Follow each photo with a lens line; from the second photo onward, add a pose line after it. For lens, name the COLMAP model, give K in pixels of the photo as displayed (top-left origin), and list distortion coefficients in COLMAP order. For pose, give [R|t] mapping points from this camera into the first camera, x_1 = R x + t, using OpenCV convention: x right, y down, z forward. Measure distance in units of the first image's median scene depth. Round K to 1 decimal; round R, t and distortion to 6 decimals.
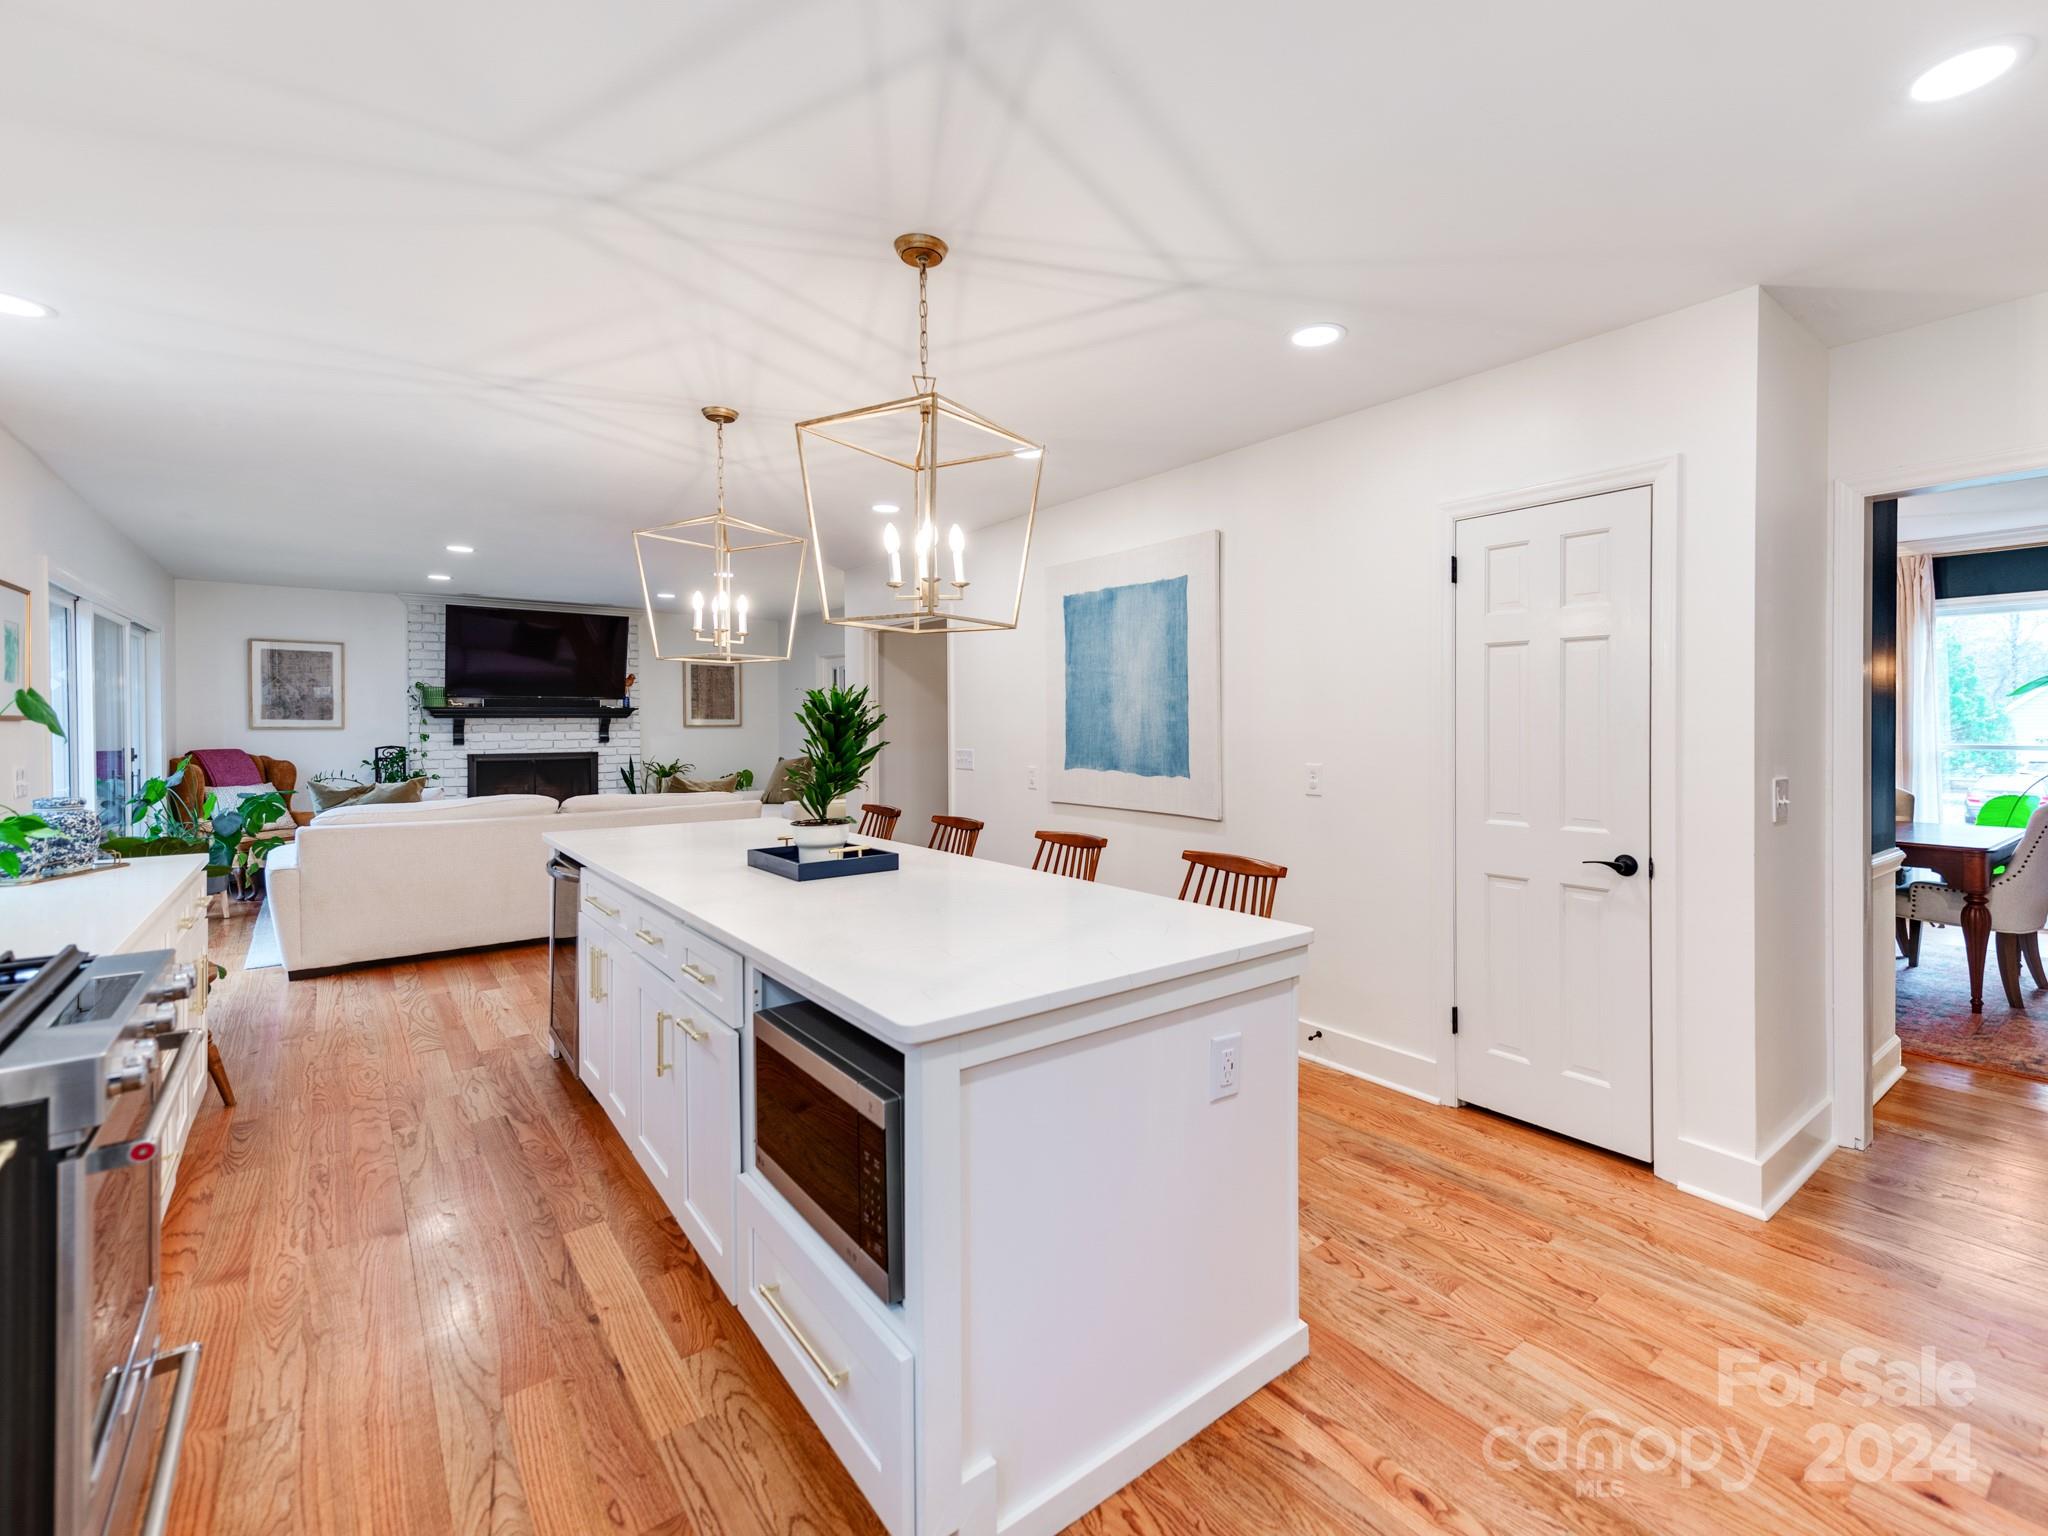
lens RADIAL K [[915.4, 0, 1099.7], [0, 915.4, 725.9], [0, 0, 1]] dist [0.028842, -0.005622]
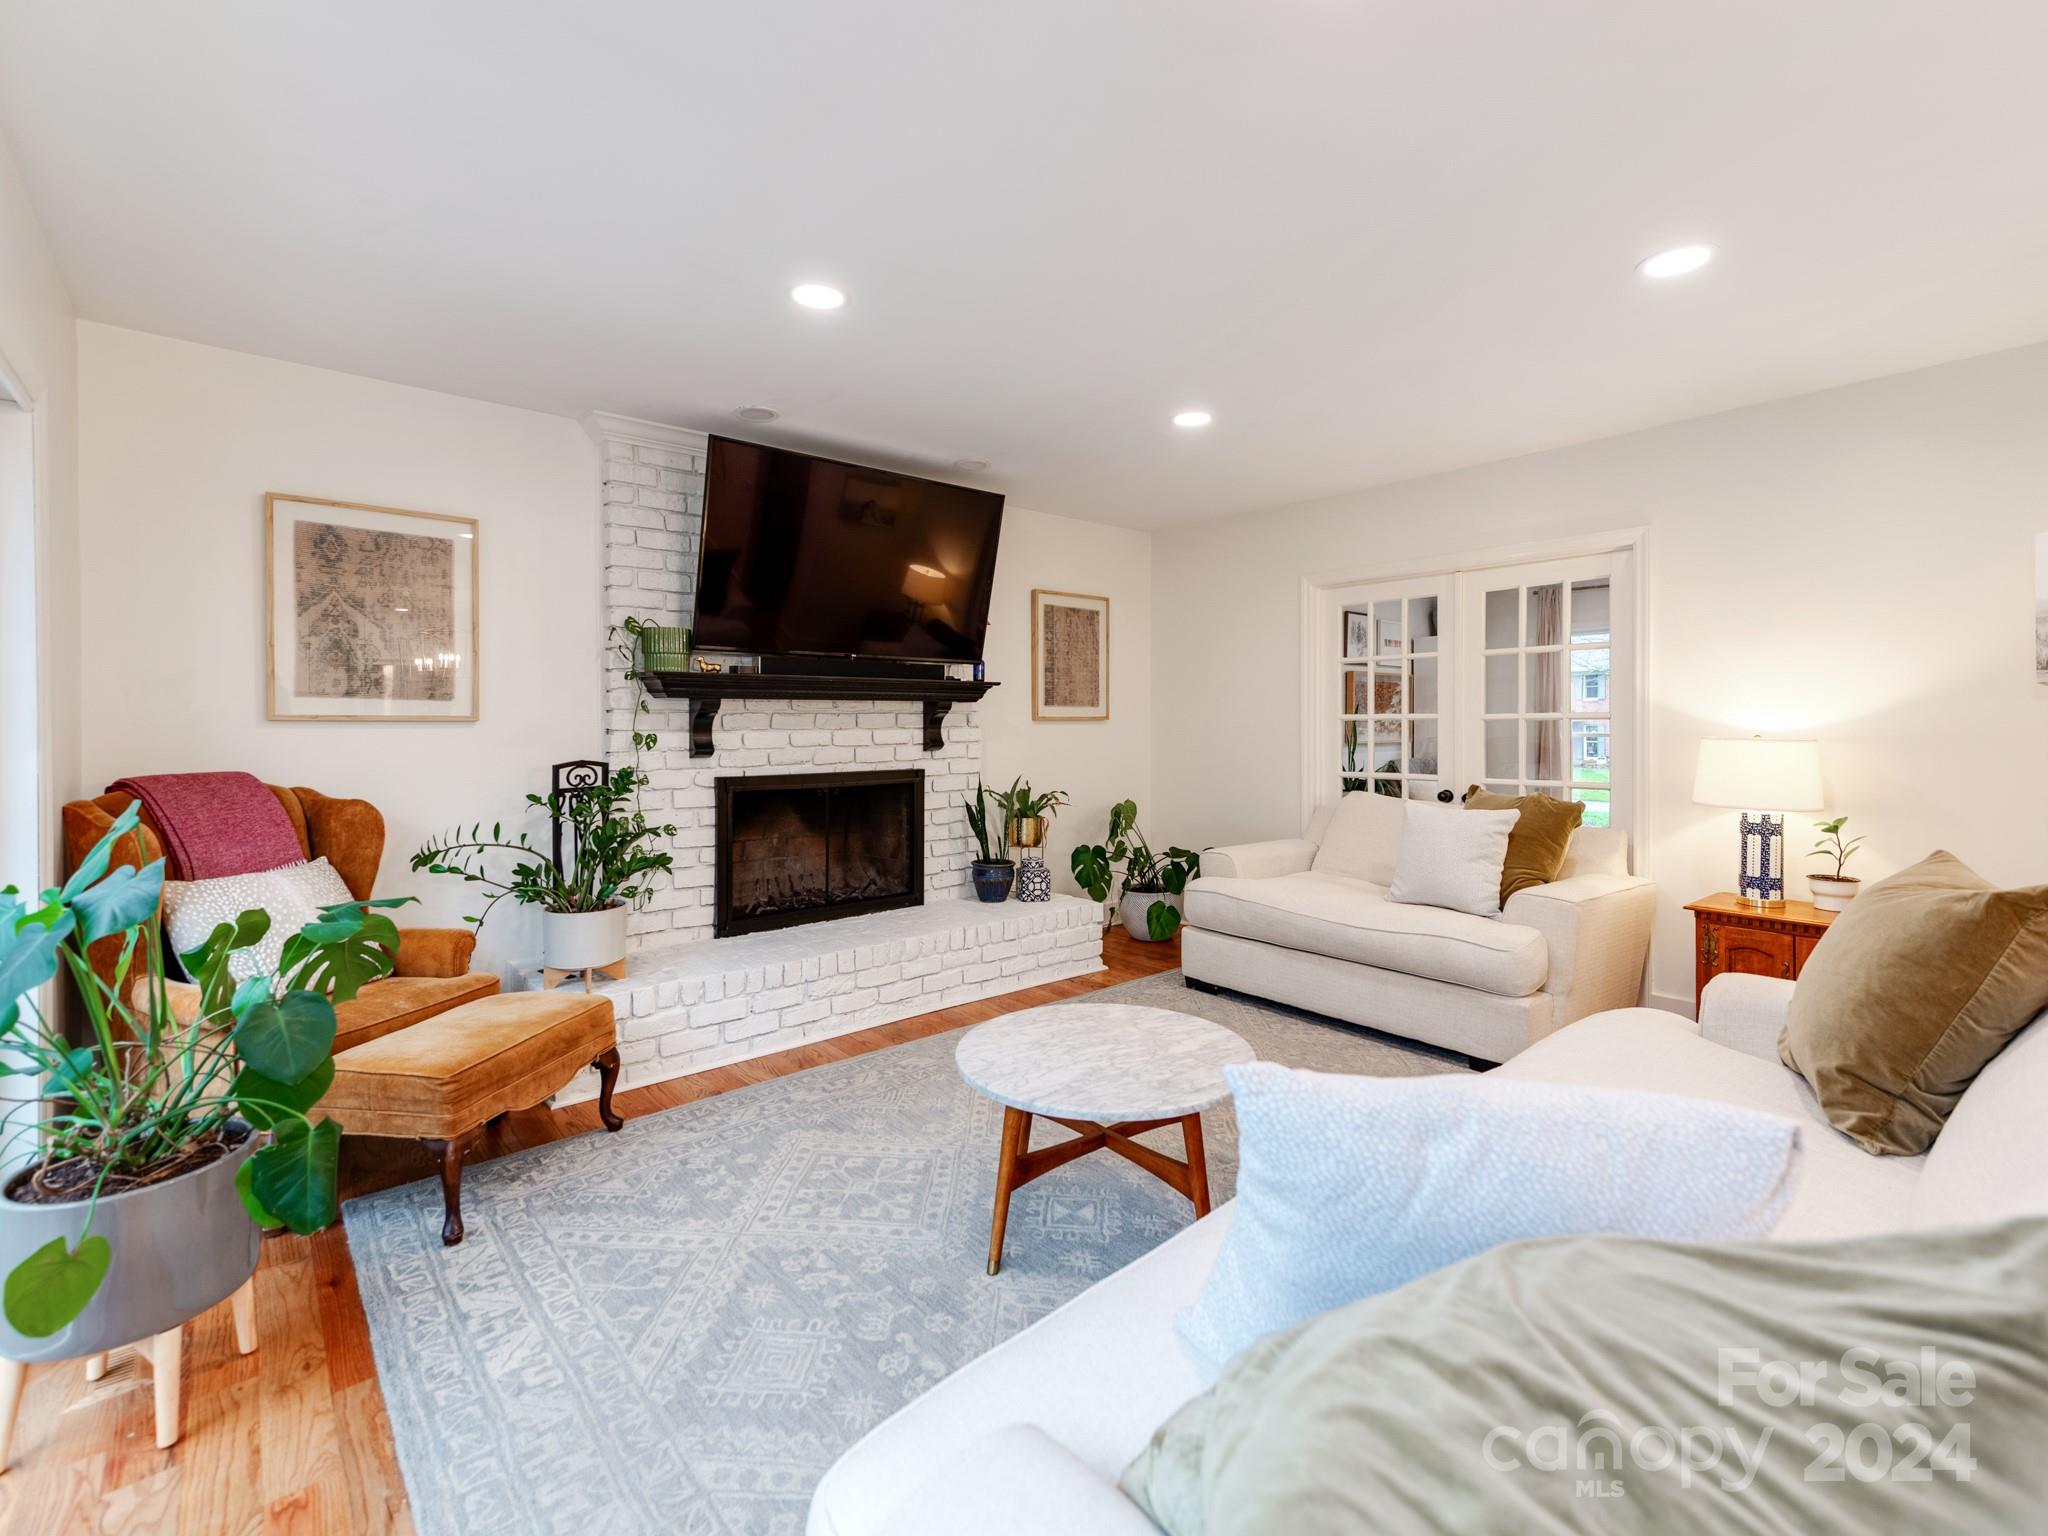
lens RADIAL K [[915.4, 0, 1030.3], [0, 915.4, 726.1], [0, 0, 1]] dist [0.028842, -0.005622]
pose [[0.999789, -0.002143, 0.020440, -0.638859], [0.002213, 0.999992, -0.003430, 0.008363], [-0.020433, 0.003474, 0.999785, 0.642448]]
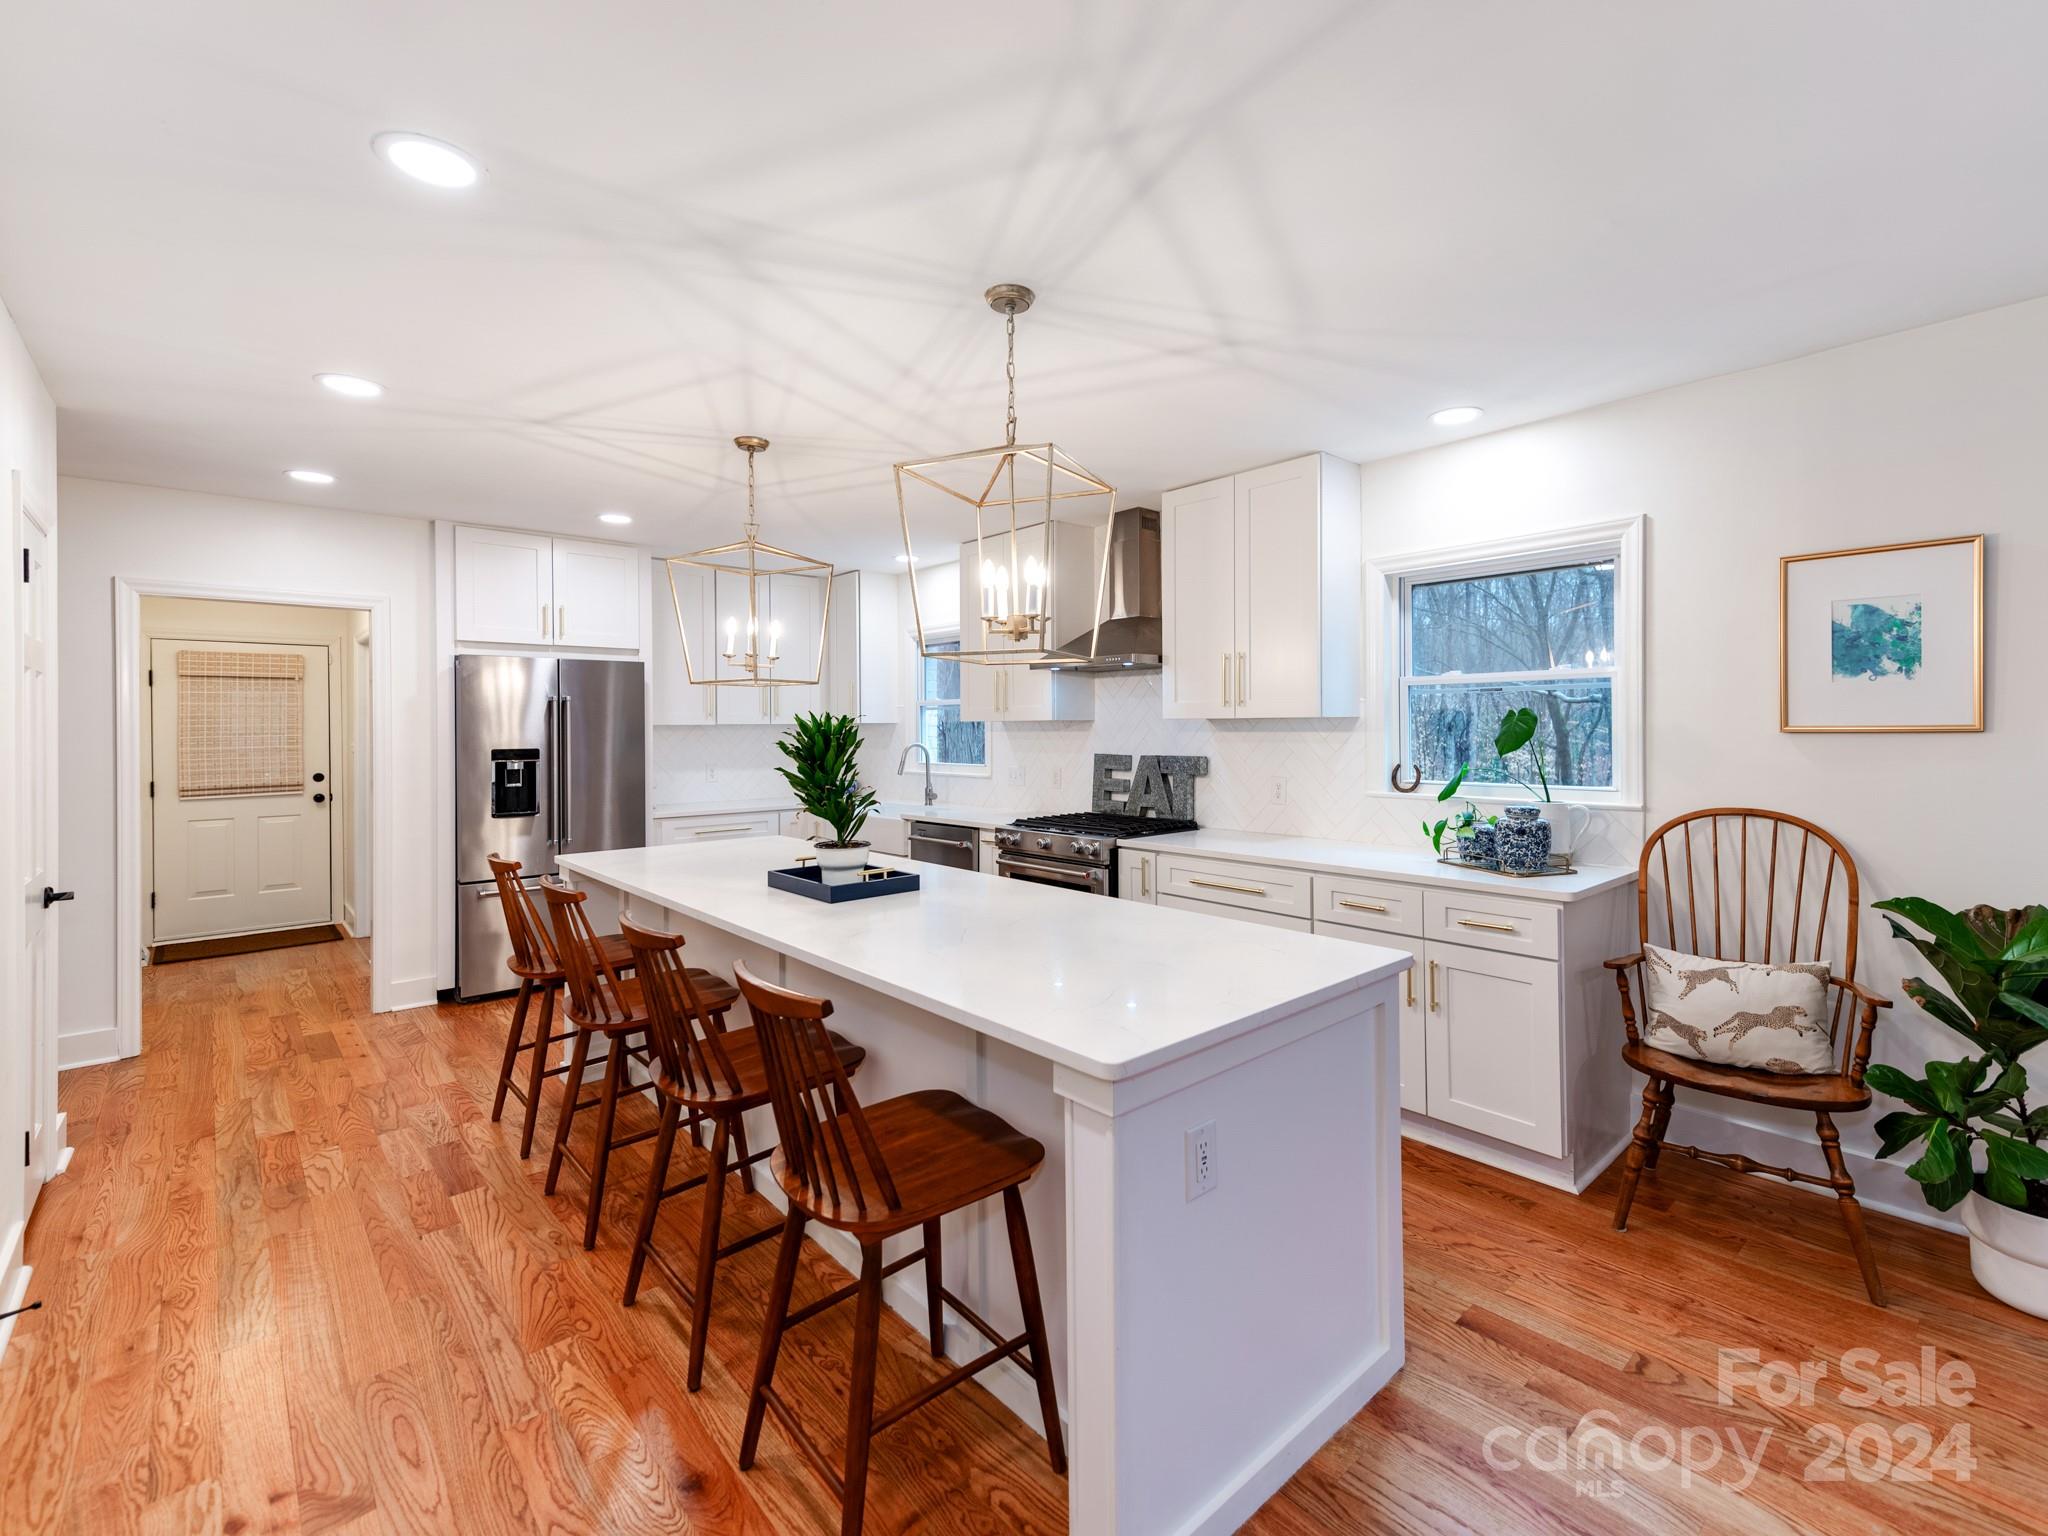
lens RADIAL K [[915.4, 0, 1056.8], [0, 915.4, 724.1], [0, 0, 1]] dist [0.028842, -0.005622]
pose [[-0.998750, 0.012847, -0.048295, -0.194174], [0.012933, 0.999915, -0.001473, -0.010421], [0.048272, -0.002096, -0.998832, 0.798394]]
